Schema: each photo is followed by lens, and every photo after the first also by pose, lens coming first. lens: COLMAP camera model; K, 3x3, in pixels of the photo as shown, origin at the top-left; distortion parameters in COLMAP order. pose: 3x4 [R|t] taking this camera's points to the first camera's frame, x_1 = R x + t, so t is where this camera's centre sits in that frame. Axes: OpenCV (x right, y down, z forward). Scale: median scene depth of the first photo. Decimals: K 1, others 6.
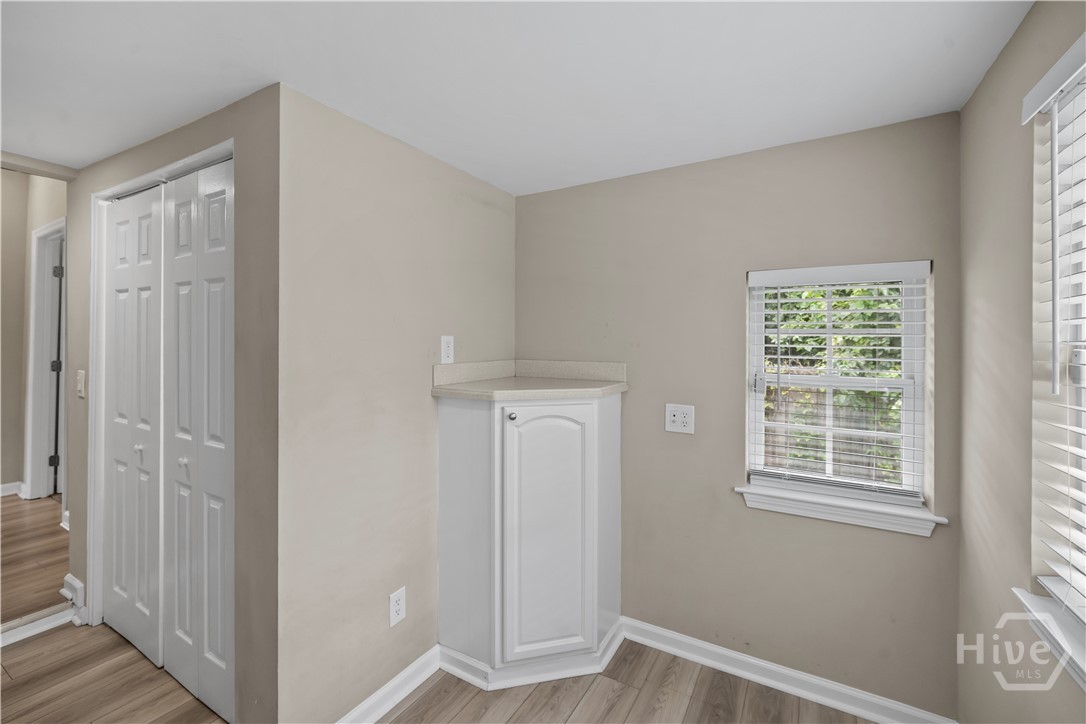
lens RADIAL K [[473.3, 0, 539.9], [0, 473.3, 342.0], [0, 0, 1]] dist [0.000262, 0.000135]
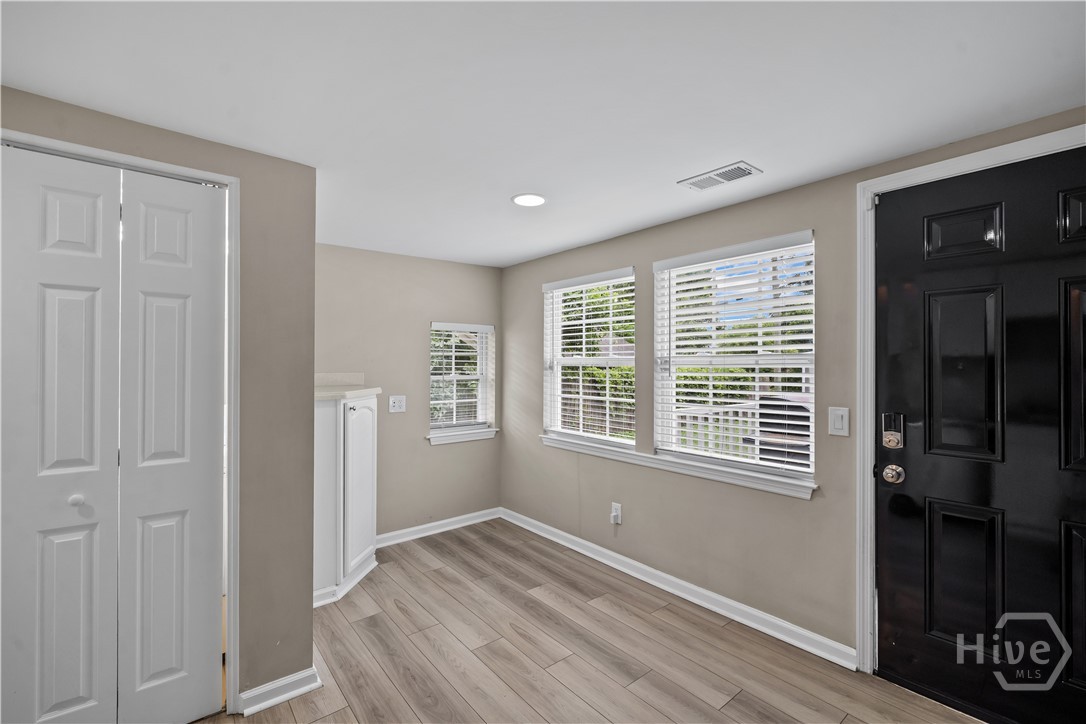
lens RADIAL K [[467.9, 0, 543.0], [0, 467.9, 362.0], [0, 0, 1]] dist [0.000081, 0.000030]
pose [[0.341489, -0.004247, 0.939876, -1.182984], [-0.003870, 0.999975, 0.005925, -0.000409], [-0.939878, -0.005660, 0.341464, -0.066130]]
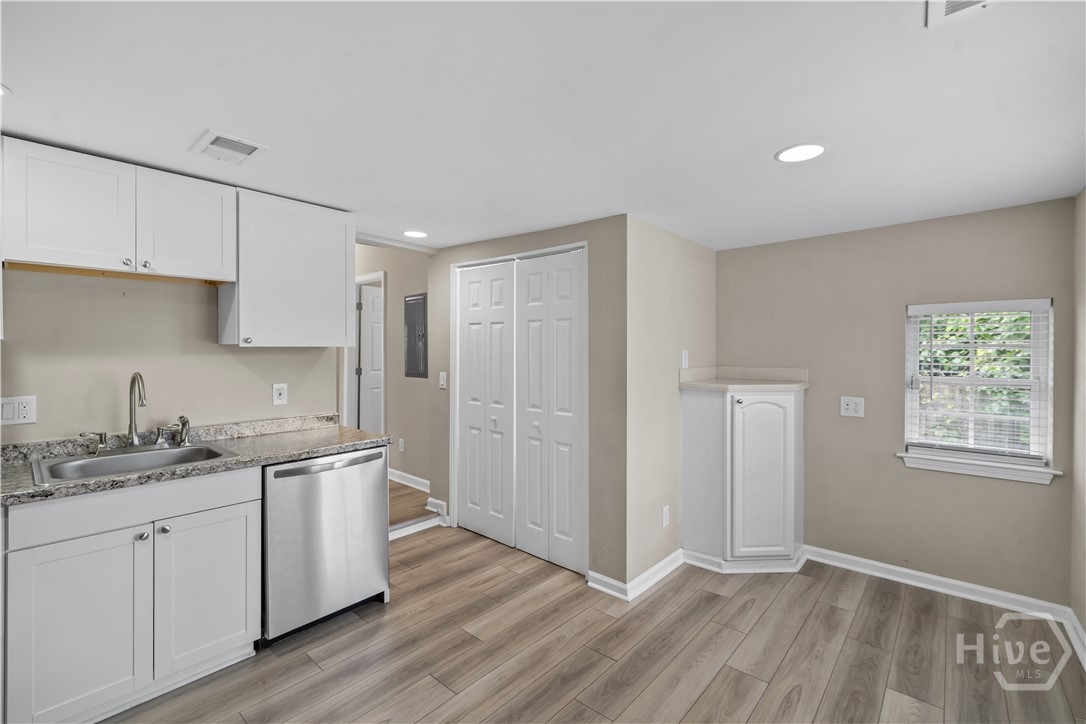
lens RADIAL K [[479.9, 0, 535.2], [0, 479.9, 357.8], [0, 0, 1]] dist [-0.000760, 0.000642]
pose [[0.981554, -0.001519, -0.191178, -0.400860], [0.003101, 0.999963, 0.007975, -0.002644], [0.191159, -0.008420, 0.981523, -0.666224]]
